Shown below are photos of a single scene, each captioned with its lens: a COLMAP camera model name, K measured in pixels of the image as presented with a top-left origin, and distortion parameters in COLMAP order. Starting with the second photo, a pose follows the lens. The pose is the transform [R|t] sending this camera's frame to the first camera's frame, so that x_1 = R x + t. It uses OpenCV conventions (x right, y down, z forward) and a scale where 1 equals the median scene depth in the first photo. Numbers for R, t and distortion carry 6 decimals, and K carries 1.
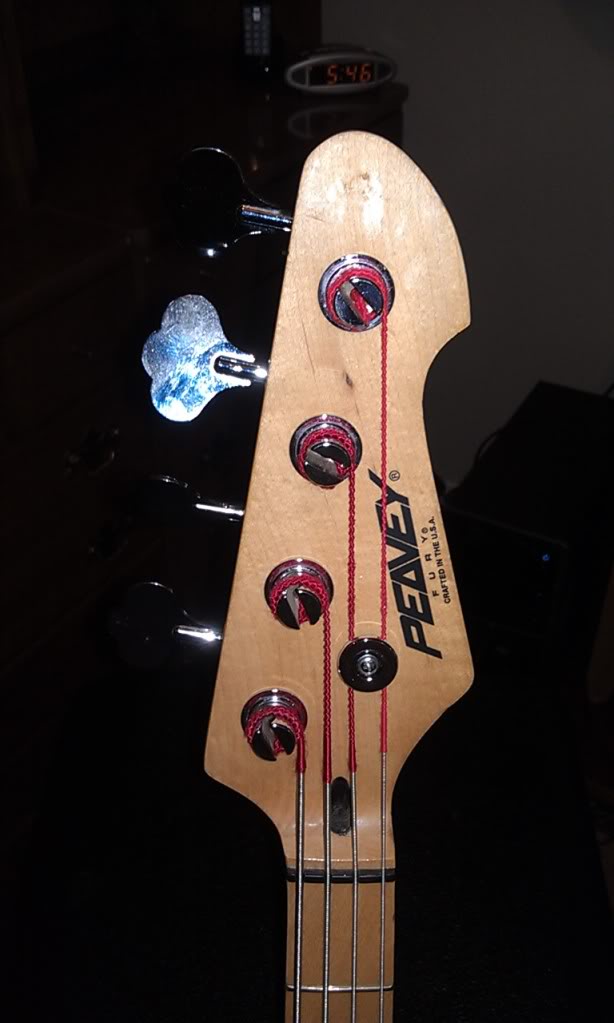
lens RADIAL K [[1028.4, 0, 339.7], [0, 1028.4, 494.0], [0, 0, 1]] dist [0.002375, 0.000000]
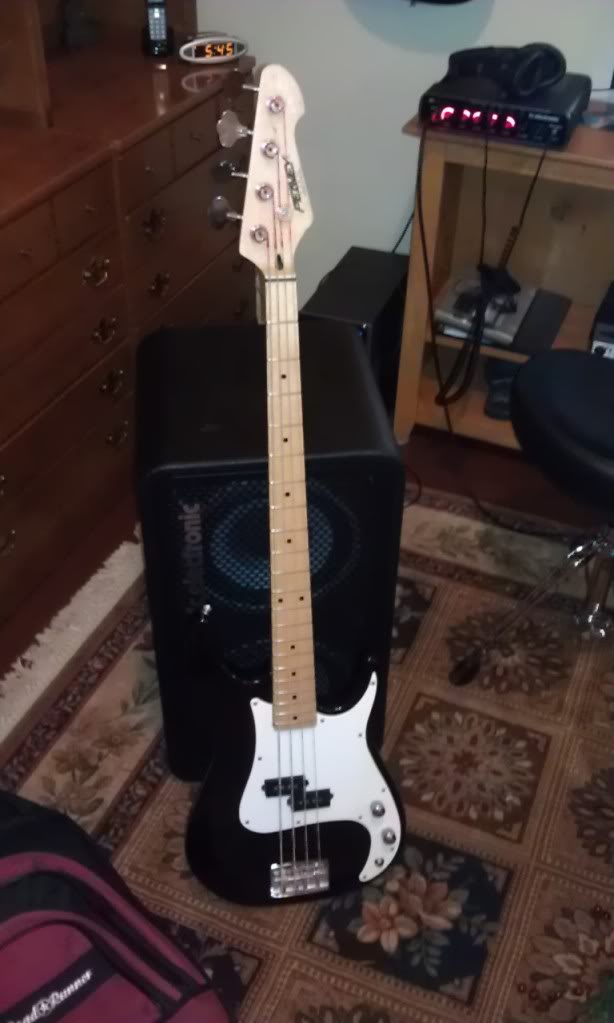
lens RADIAL K [[1028.4, 0, 339.3], [0, 1028.4, 488.3], [0, 0, 1]] dist [0.002375, 0.000000]
pose [[0.986389, -0.080280, 0.143498, -0.369869], [0.078095, 0.996729, 0.020805, 1.041160], [-0.144699, -0.009315, 0.989432, -2.550801]]
